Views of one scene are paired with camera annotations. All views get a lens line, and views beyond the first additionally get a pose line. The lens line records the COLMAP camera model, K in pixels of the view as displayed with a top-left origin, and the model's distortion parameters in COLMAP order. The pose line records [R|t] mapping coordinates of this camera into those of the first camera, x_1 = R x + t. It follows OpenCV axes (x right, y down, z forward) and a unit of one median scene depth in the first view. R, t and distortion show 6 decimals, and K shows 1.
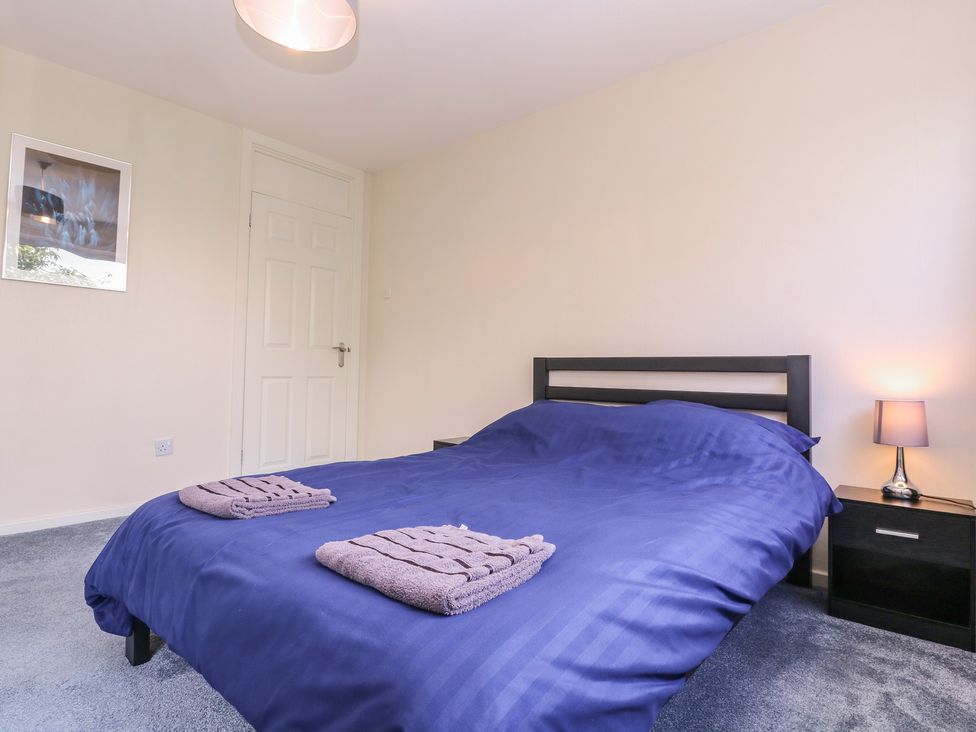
lens RADIAL K [[511.4, 0, 488.0], [0, 511.4, 366.0], [0, 0, 1]] dist [-0.006026, -0.015713]
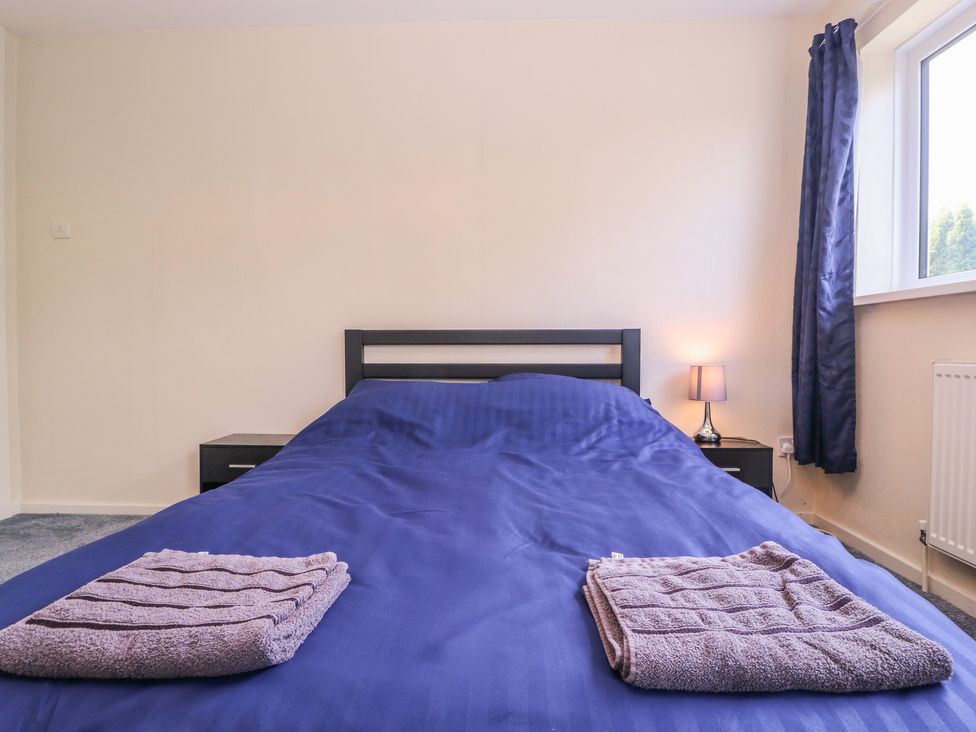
lens RADIAL K [[511.4, 0, 488.0], [0, 511.4, 366.0], [0, 0, 1]] dist [-0.006026, -0.015713]
pose [[0.774328, -0.035960, 0.631762, -0.364165], [0.004705, 0.998684, 0.051078, 0.001518], [-0.632767, -0.036579, 0.773478, 0.308784]]
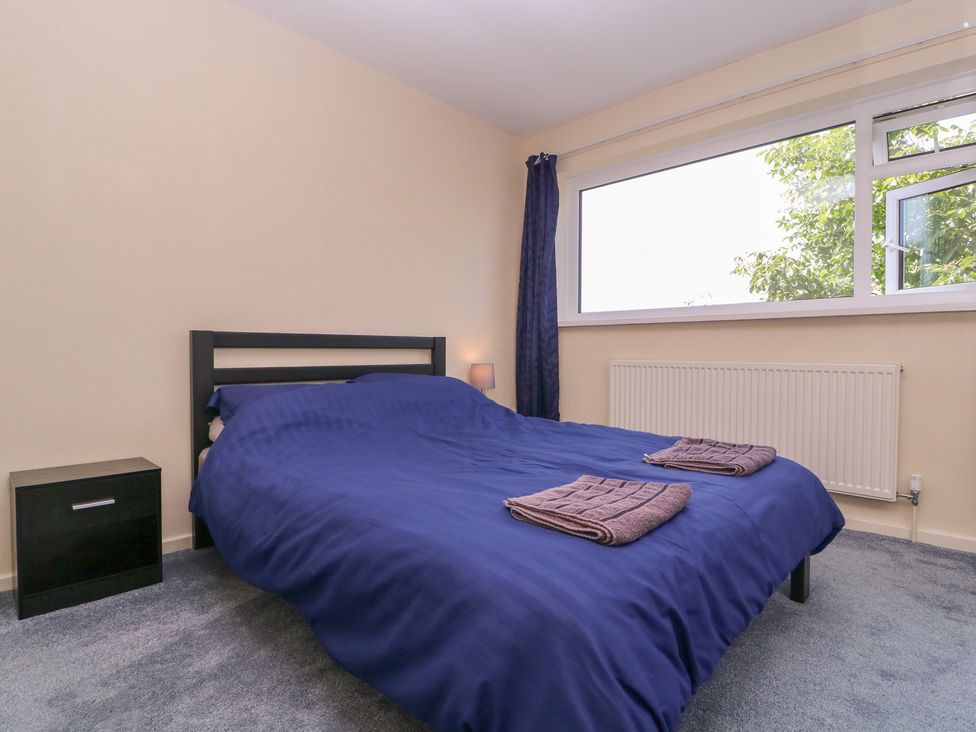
lens RADIAL K [[521.0, 0, 476.0], [0, 521.0, 362.1], [0, 0, 1]] dist [-0.013460, -0.015757]
pose [[0.041493, -0.032481, 0.998611, -0.902207], [-0.009453, 0.999414, 0.032900, 0.000628], [-0.999094, -0.010805, 0.041161, 0.821398]]
